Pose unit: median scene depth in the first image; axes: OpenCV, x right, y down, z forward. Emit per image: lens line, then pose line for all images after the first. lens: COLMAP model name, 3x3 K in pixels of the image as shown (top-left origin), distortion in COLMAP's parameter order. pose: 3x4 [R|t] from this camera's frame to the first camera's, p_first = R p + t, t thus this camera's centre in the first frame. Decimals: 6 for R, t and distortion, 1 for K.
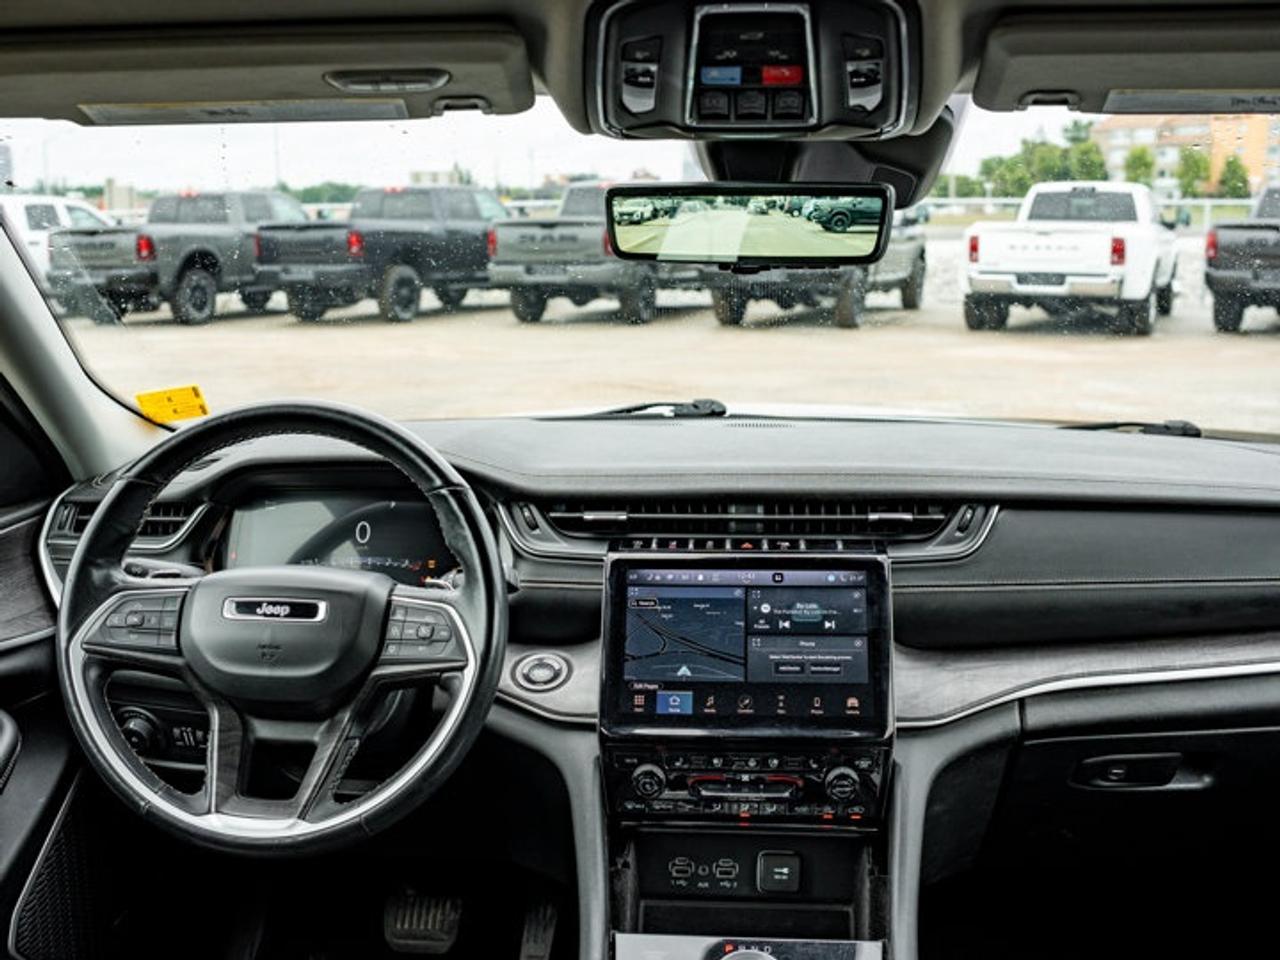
lens RADIAL K [[1399.2, 0, 632.4], [0, 1399.2, 489.9], [0, 0, 1]] dist [-0.110039, 0.000000]
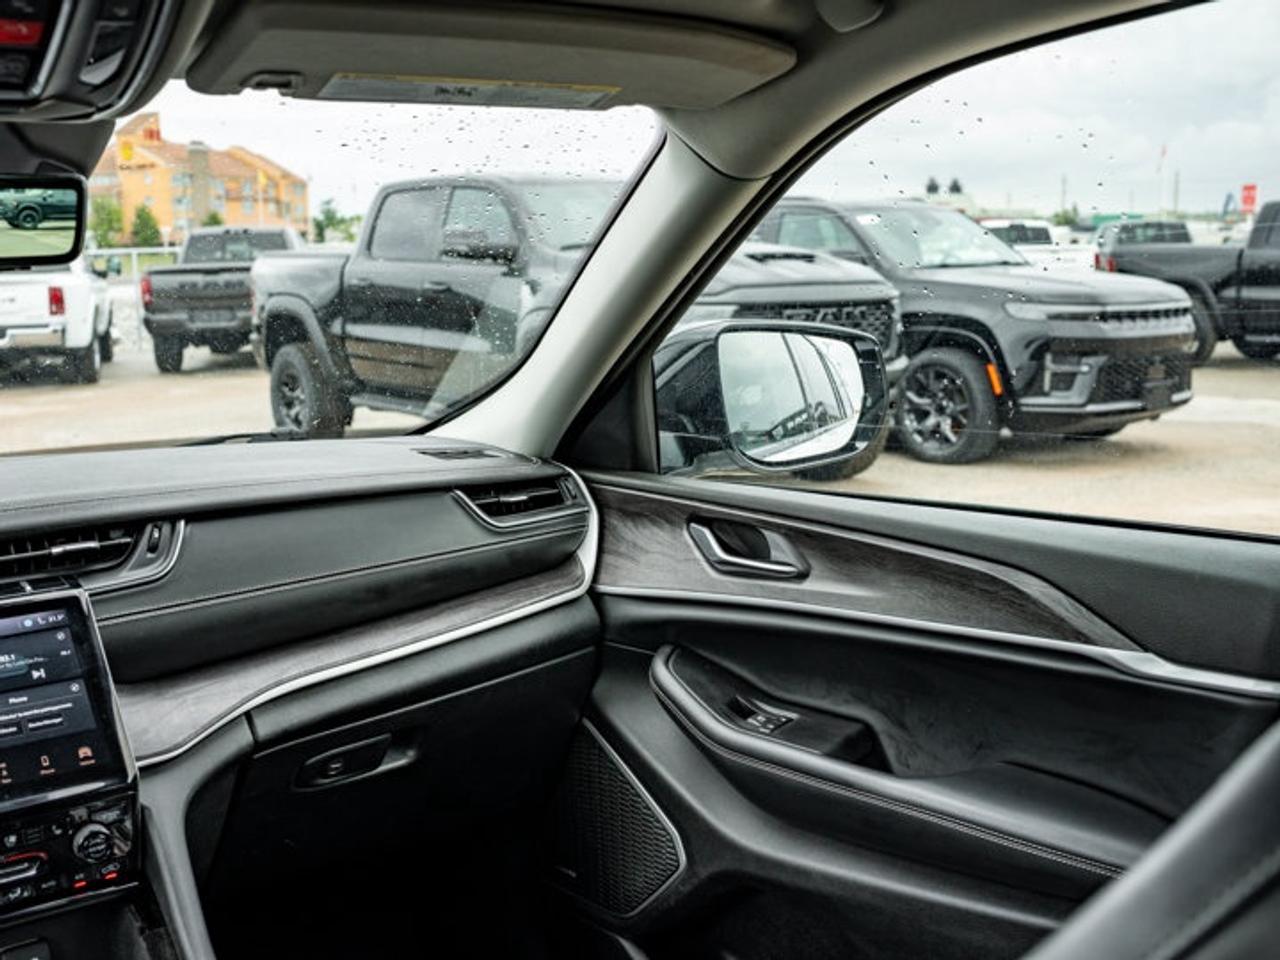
lens RADIAL K [[1399.2, 0, 604.6], [0, 1399.2, 472.9], [0, 0, 1]] dist [-0.110039, 0.000000]
pose [[0.740608, -0.111330, 0.662650, -0.157744], [0.145347, 0.989374, 0.003775, 0.018852], [-0.656029, 0.093518, 0.748920, 0.095561]]
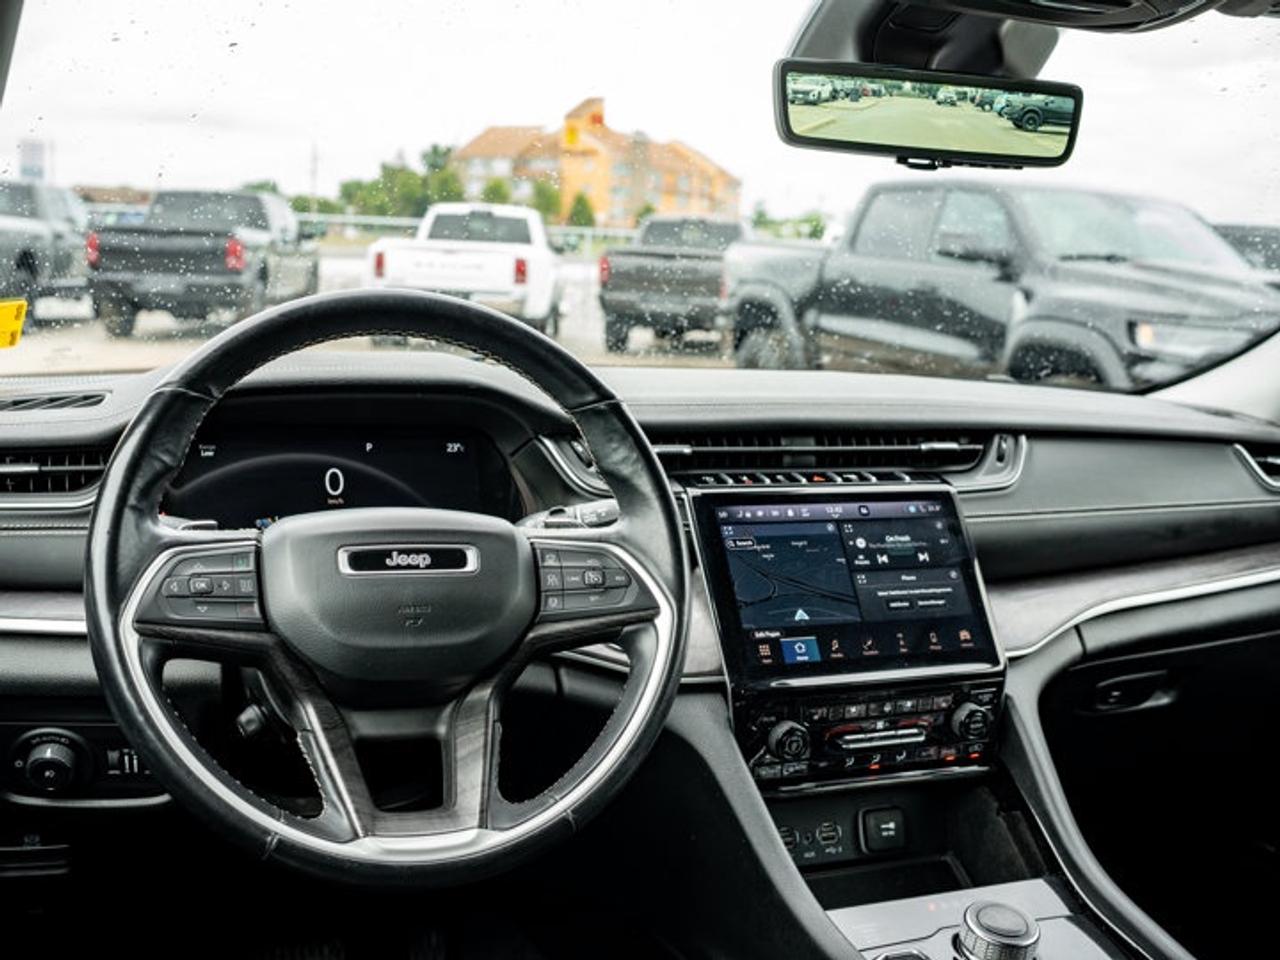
lens RADIAL K [[1399.2, 0, 620.5], [0, 1399.2, 484.8], [0, 0, 1]] dist [-0.110039, 0.000000]
pose [[0.892028, -0.017772, 0.451631, -0.470122], [0.028508, 0.999449, -0.016980, 0.058337], [-0.451081, 0.028022, 0.892043, 0.252897]]
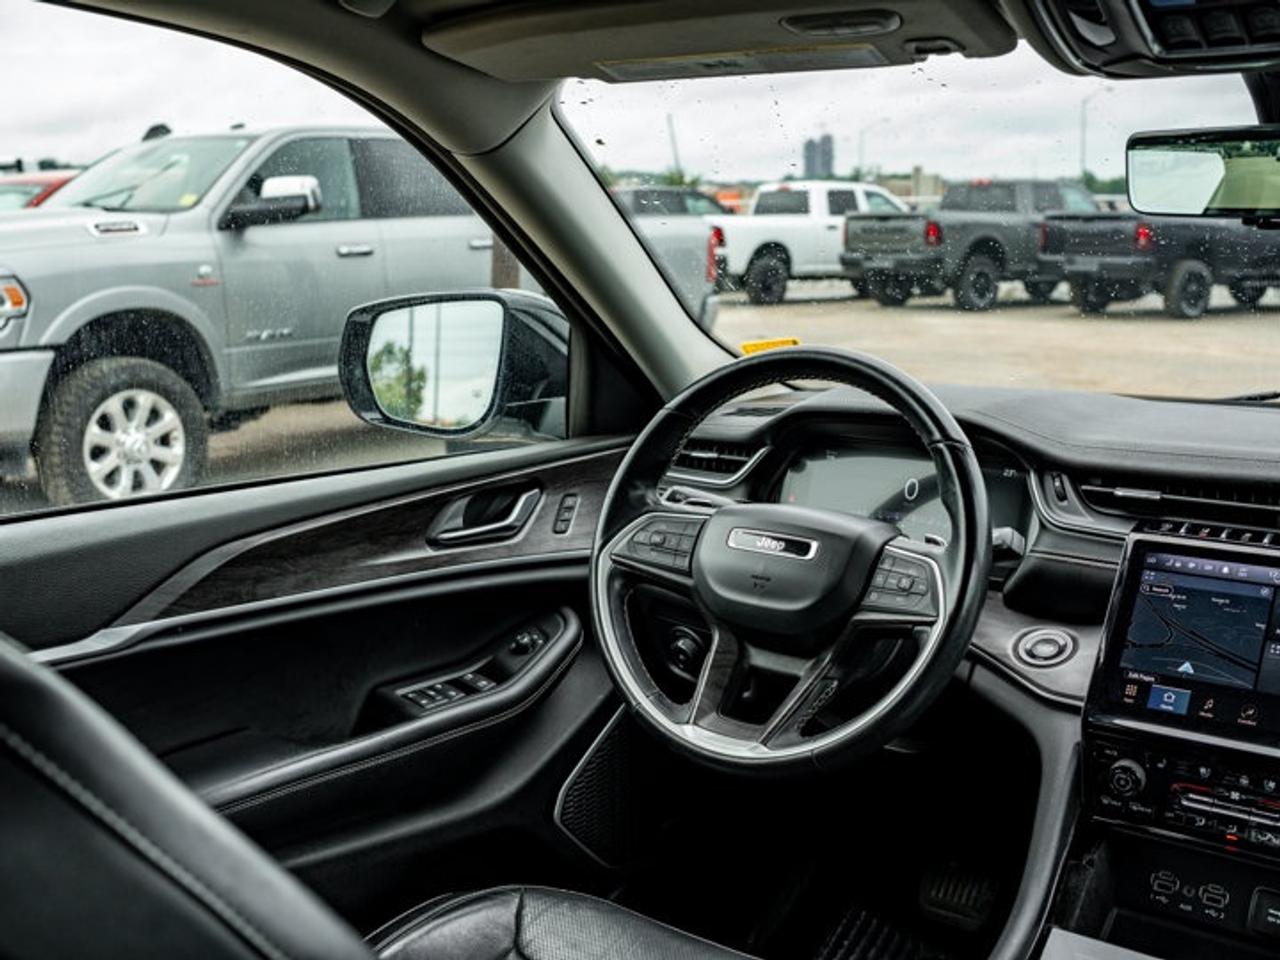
lens RADIAL K [[1399.2, 0, 634.2], [0, 1399.2, 487.7], [0, 0, 1]] dist [-0.110039, 0.000000]
pose [[0.840925, 0.099571, -0.531913, 0.199106], [-0.098228, 0.994684, 0.030906, 0.020599], [0.532162, 0.026259, 0.846235, 0.047837]]
